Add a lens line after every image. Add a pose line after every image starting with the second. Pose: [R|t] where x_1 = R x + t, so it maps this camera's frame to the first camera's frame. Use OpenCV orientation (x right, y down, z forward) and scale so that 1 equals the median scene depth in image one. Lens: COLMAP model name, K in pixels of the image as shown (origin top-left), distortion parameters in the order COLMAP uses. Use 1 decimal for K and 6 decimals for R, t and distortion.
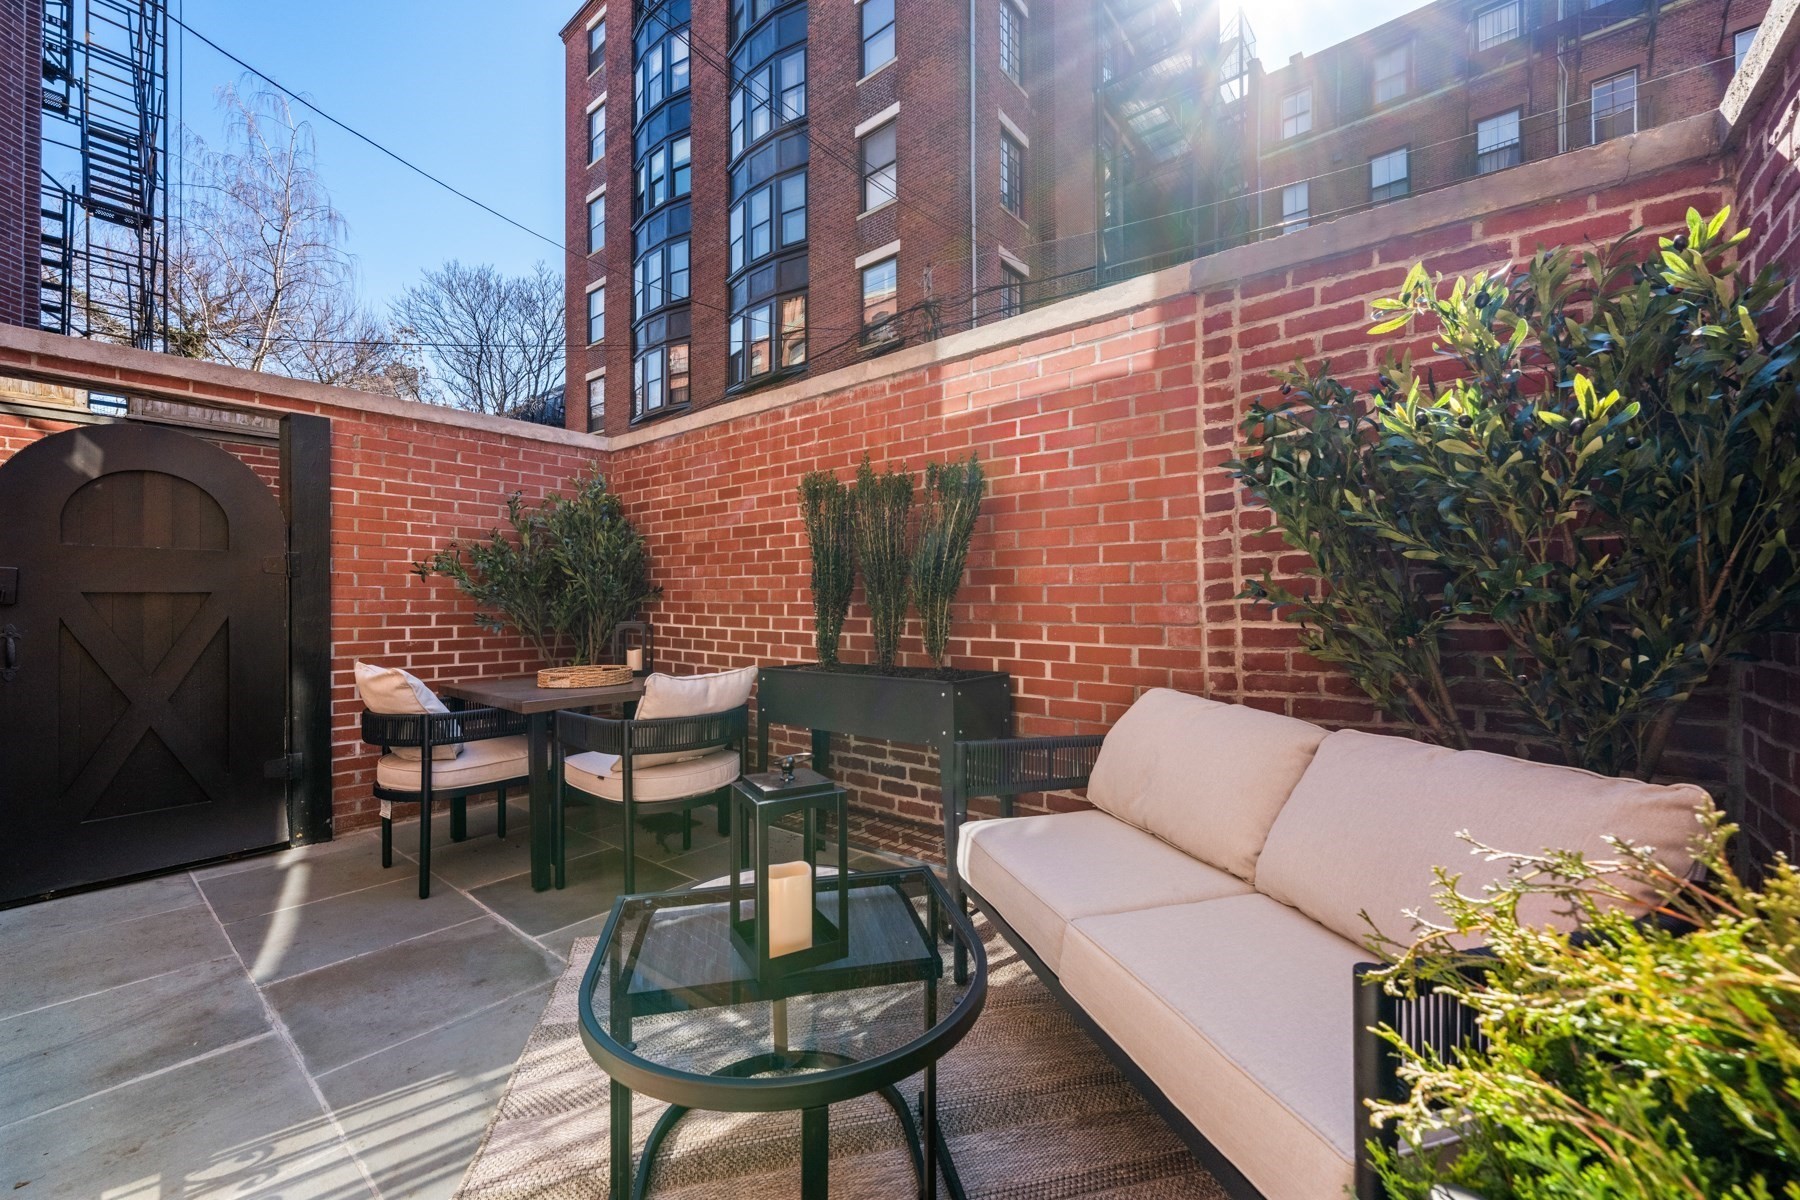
lens RADIAL K [[694.8, 0, 909.2], [0, 694.8, 600.0], [0, 0, 1]] dist [0.001681, -0.000098]
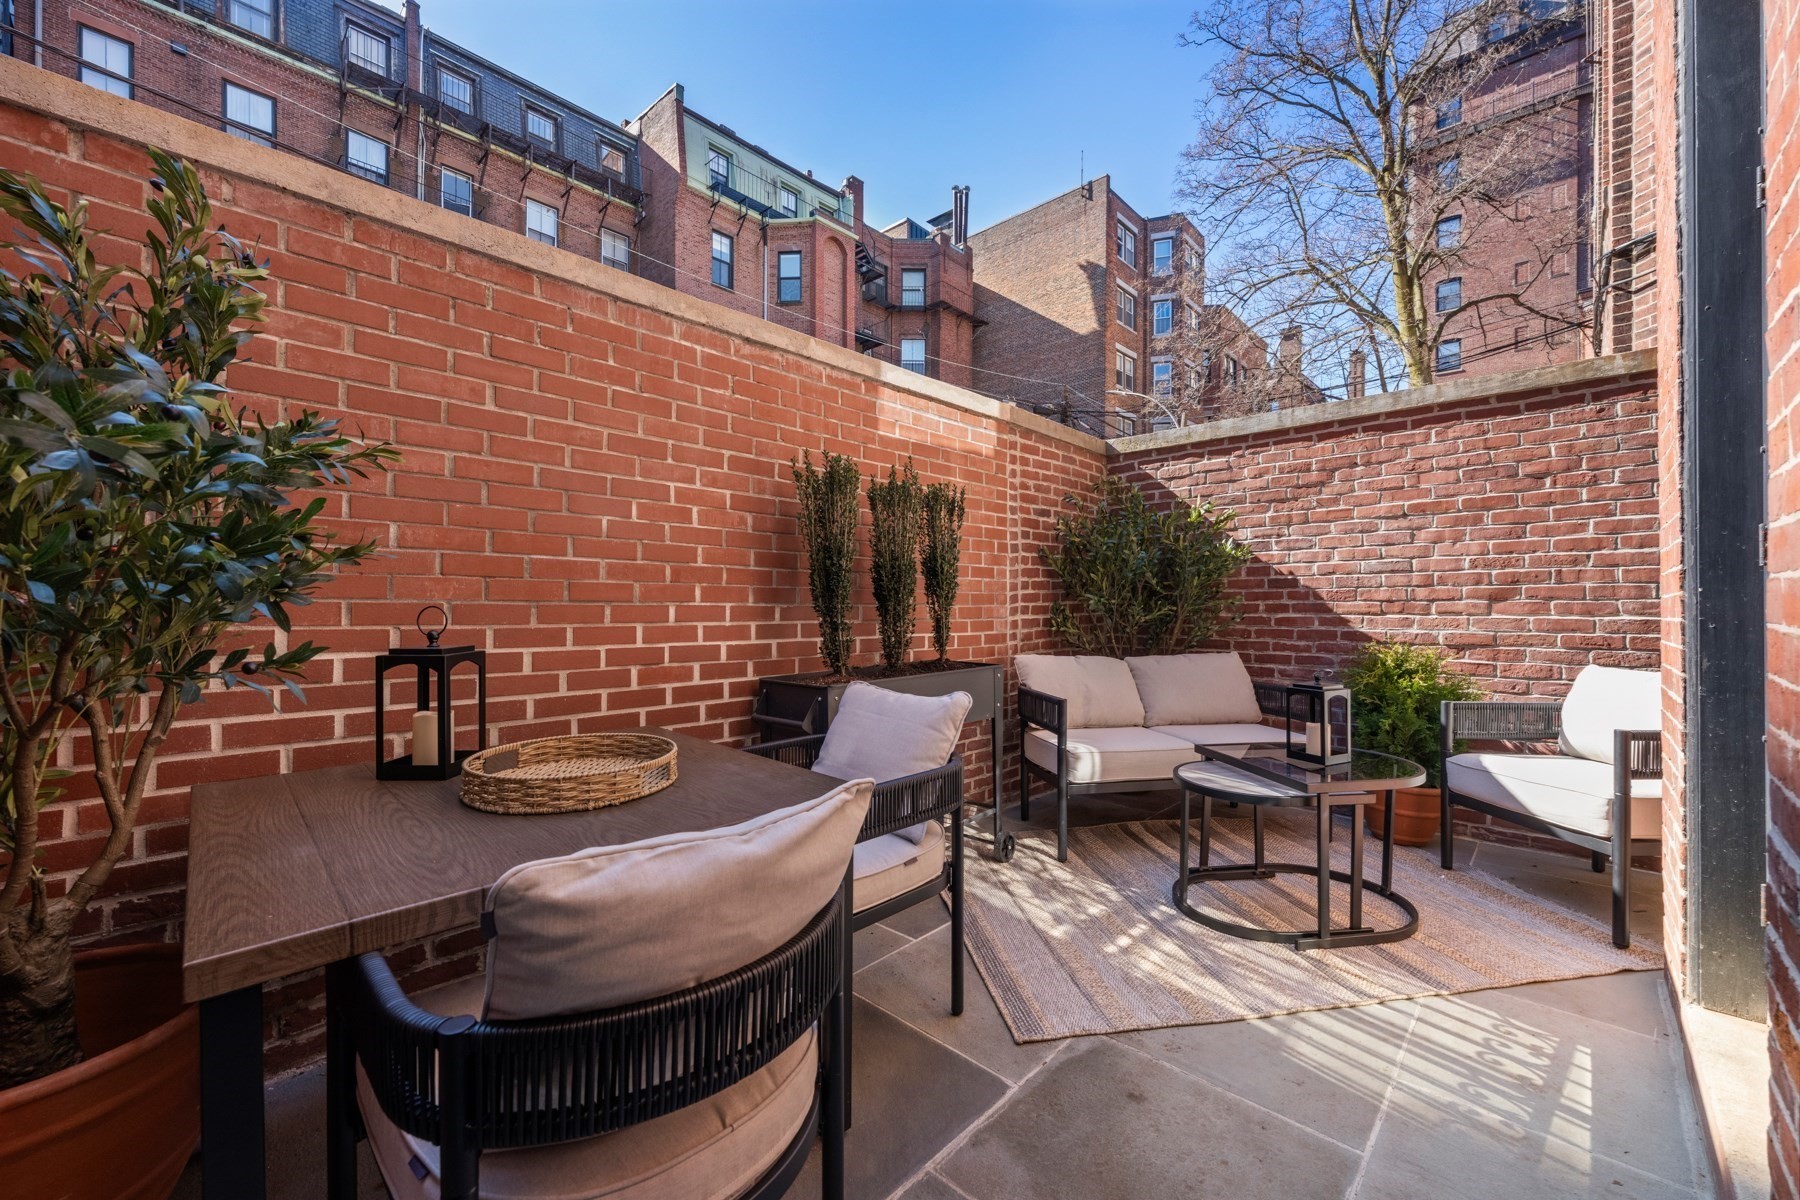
lens RADIAL K [[694.8, 0, 898.4], [0, 694.8, 604.5], [0, 0, 1]] dist [0.001681, -0.000098]
pose [[0.089423, -0.000101, 0.995994, -1.332925], [-0.007372, 0.999973, 0.000764, 0.003737], [-0.995966, -0.007411, 0.089420, 1.131345]]
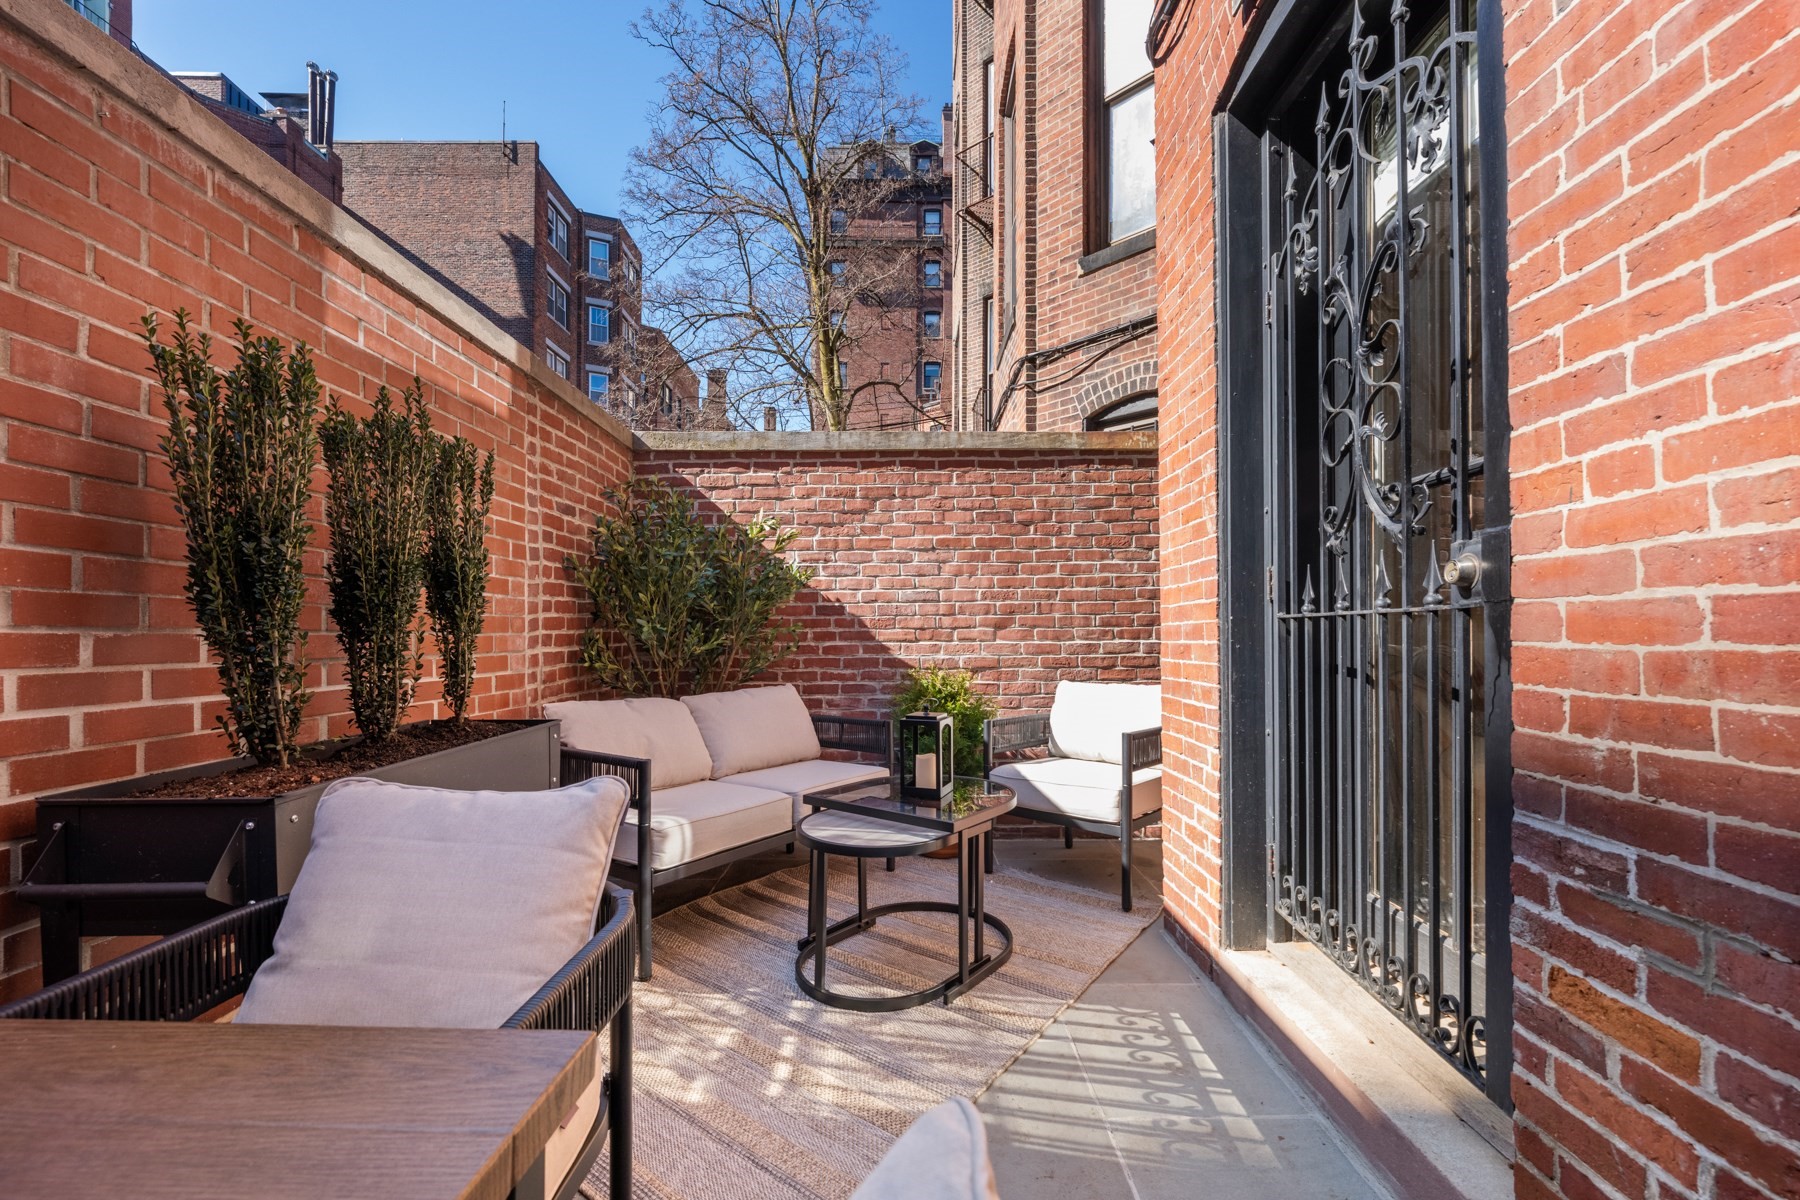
lens RADIAL K [[735.8, 0, 896.4], [0, 735.8, 632.8], [0, 0, 1]] dist [0.001430, -0.000455]
pose [[-0.621672, 0.003460, 0.783270, -1.005196], [-0.002619, 0.999975, -0.006496, 0.010335], [-0.783273, -0.006090, -0.621648, 1.310977]]
